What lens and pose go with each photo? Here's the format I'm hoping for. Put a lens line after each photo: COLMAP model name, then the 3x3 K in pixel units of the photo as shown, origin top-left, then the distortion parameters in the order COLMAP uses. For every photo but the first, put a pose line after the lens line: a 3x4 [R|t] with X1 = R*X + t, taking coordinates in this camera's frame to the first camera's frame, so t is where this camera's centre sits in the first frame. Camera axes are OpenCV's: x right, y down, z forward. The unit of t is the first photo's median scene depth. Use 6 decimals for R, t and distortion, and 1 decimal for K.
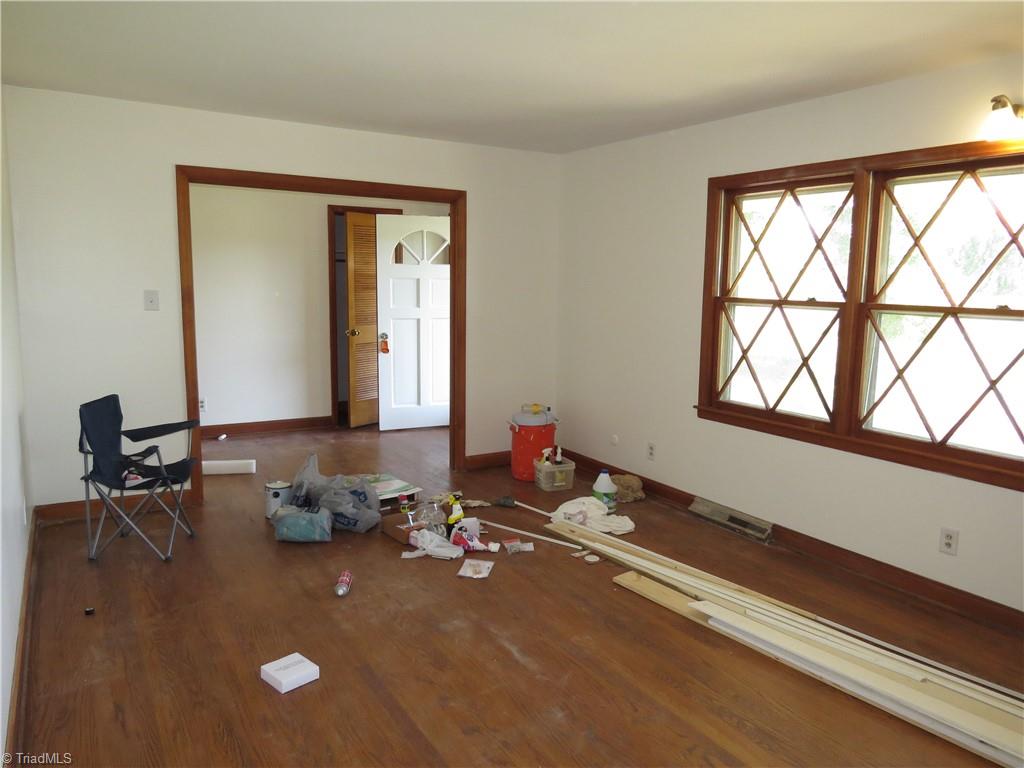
lens RADIAL K [[726.8, 0, 507.8], [0, 726.8, 380.8], [0, 0, 1]] dist [-0.036210, 0.009448]
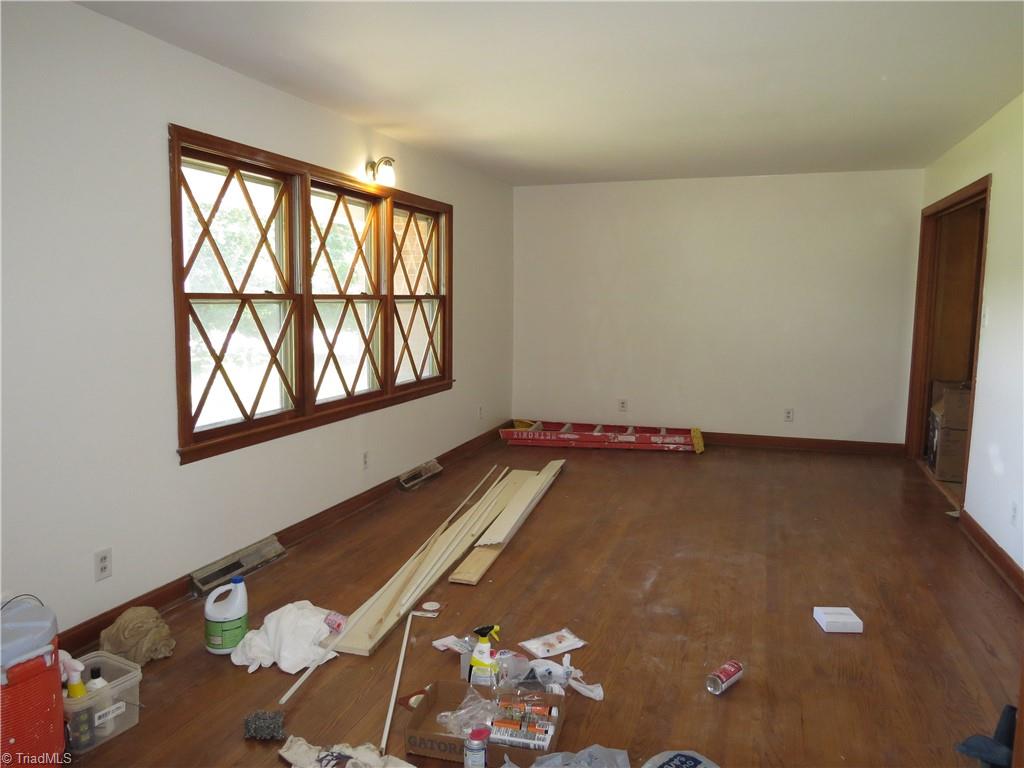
lens RADIAL K [[726.8, 0, 508.4], [0, 726.8, 388.1], [0, 0, 1]] dist [-0.036210, 0.009448]
pose [[-0.629685, -0.118087, 0.767823, -0.579713], [0.089651, 0.970730, 0.222814, -0.186896], [-0.771660, 0.209138, -0.600667, 1.444098]]
